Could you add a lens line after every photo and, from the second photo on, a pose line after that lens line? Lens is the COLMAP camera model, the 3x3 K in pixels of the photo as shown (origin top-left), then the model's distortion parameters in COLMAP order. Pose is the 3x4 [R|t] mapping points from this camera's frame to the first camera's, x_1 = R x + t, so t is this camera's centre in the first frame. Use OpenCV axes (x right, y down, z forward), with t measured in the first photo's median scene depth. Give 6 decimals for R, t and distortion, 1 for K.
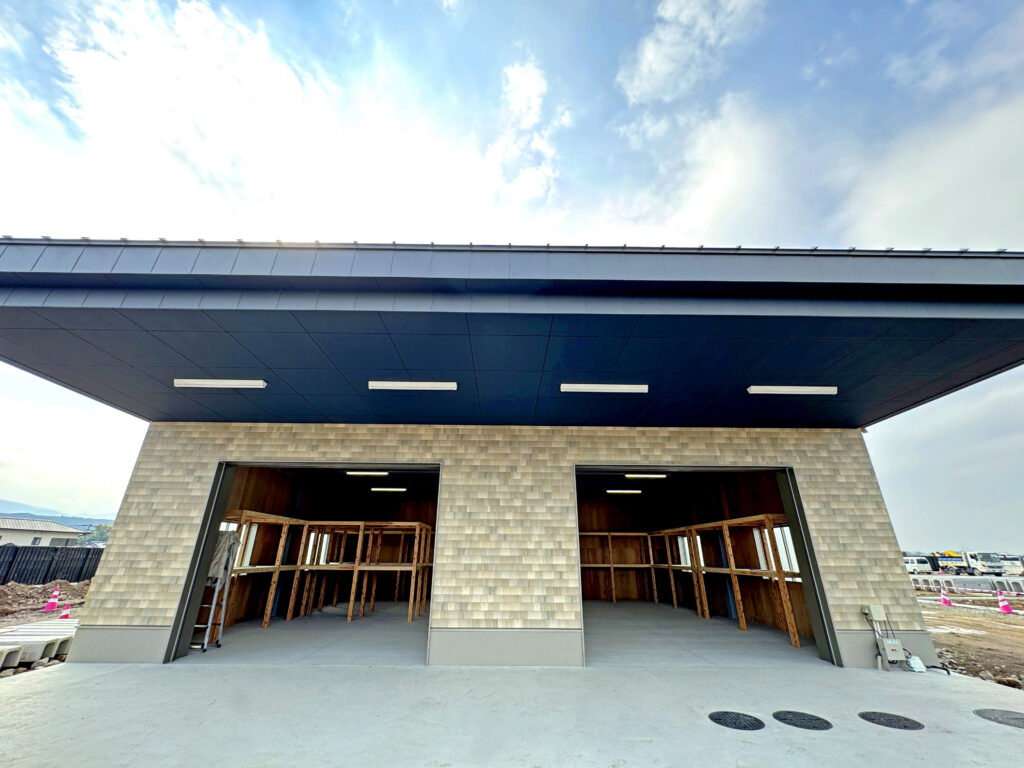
lens RADIAL K [[411.8, 0, 510.7], [0, 411.8, 383.1], [0, 0, 1]] dist [-0.002714, 0.000338]
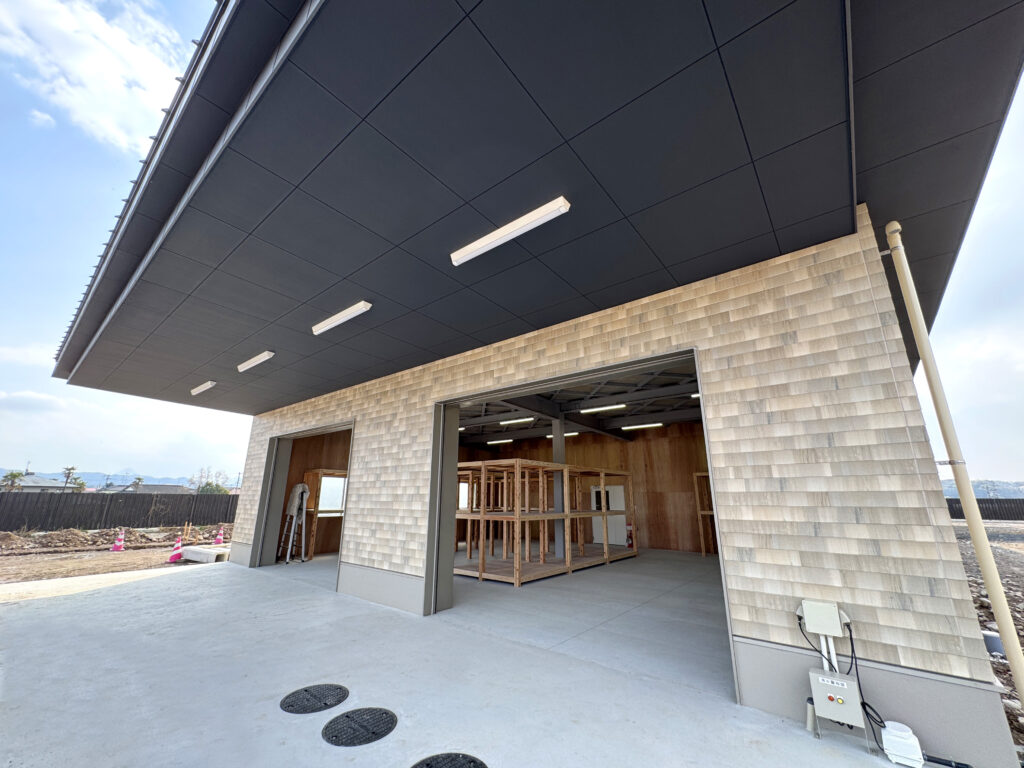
lens RADIAL K [[411.8, 0, 507.7], [0, 411.8, 382.3], [0, 0, 1]] dist [-0.002714, 0.000338]
pose [[0.763600, -0.178830, -0.620431, 0.854783], [0.249799, 0.967879, 0.028465, 0.173425], [0.595412, -0.176719, 0.783744, 0.414713]]
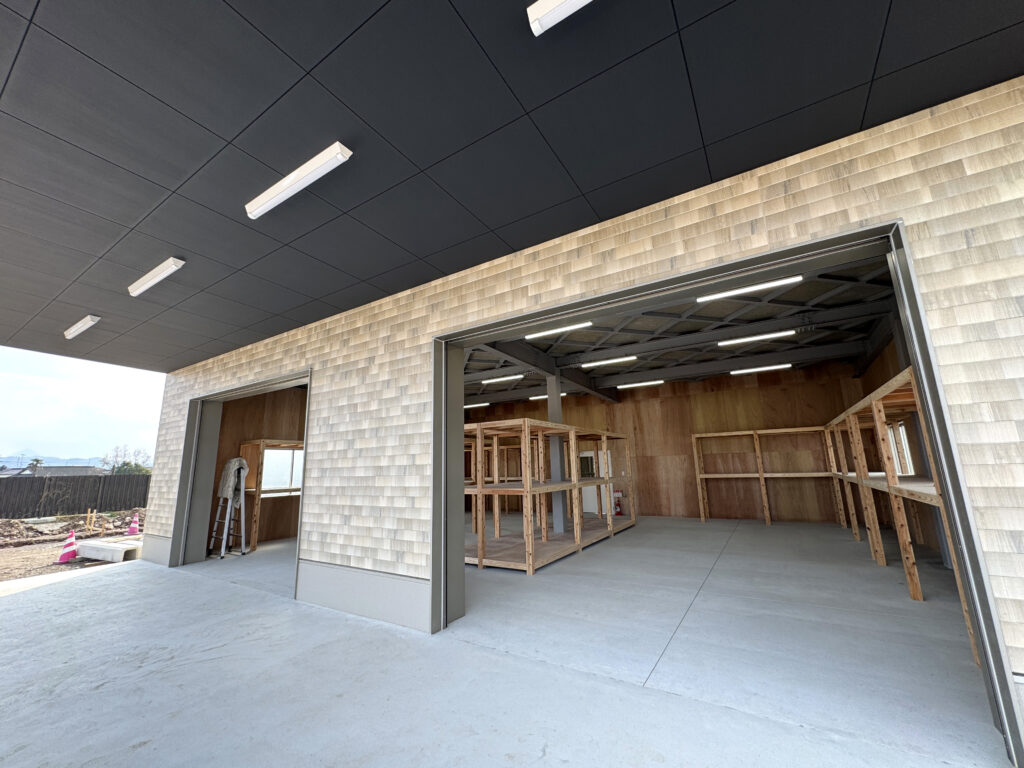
lens RADIAL K [[411.8, 0, 508.2], [0, 411.8, 382.9], [0, 0, 1]] dist [-0.002714, 0.000338]
pose [[0.835814, -0.139421, -0.531014, 0.590511], [0.242143, 0.961675, 0.128640, 0.215420], [0.492728, -0.236101, 0.837541, 0.522645]]
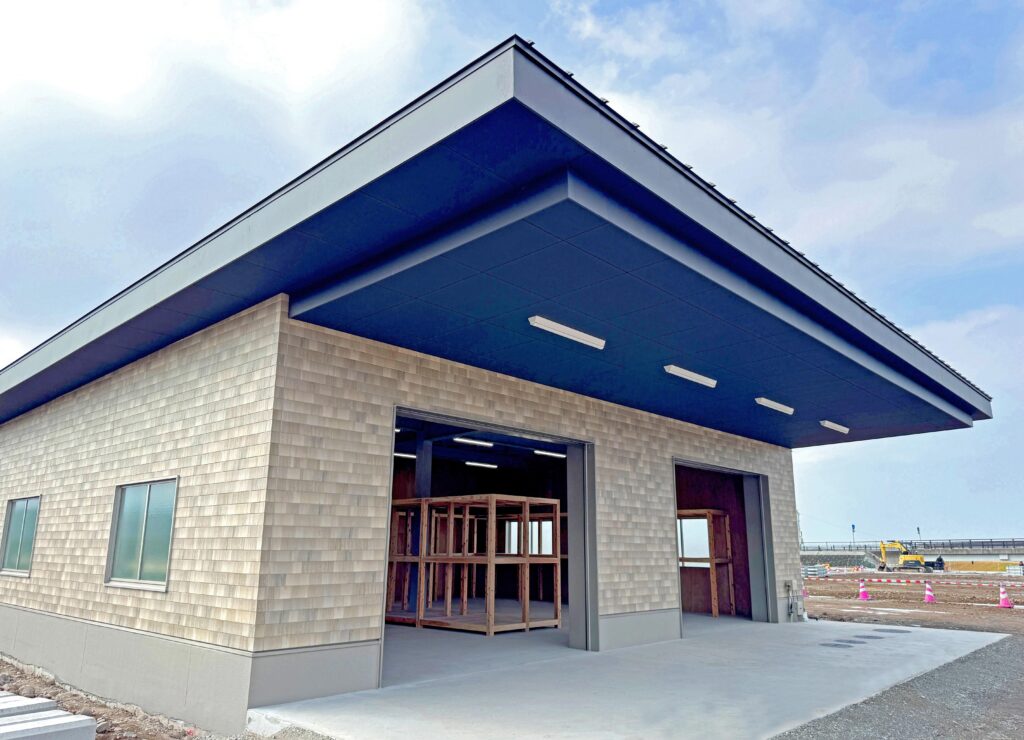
lens RADIAL K [[724.6, 0, 512.1], [0, 724.6, 379.0], [0, 0, 1]] dist [0.090909, -0.001872]
pose [[0.680535, 0.163699, 0.714195, -1.444517], [-0.286053, 0.956731, 0.053282, 0.034350], [-0.674570, -0.240558, 0.697916, 0.075076]]
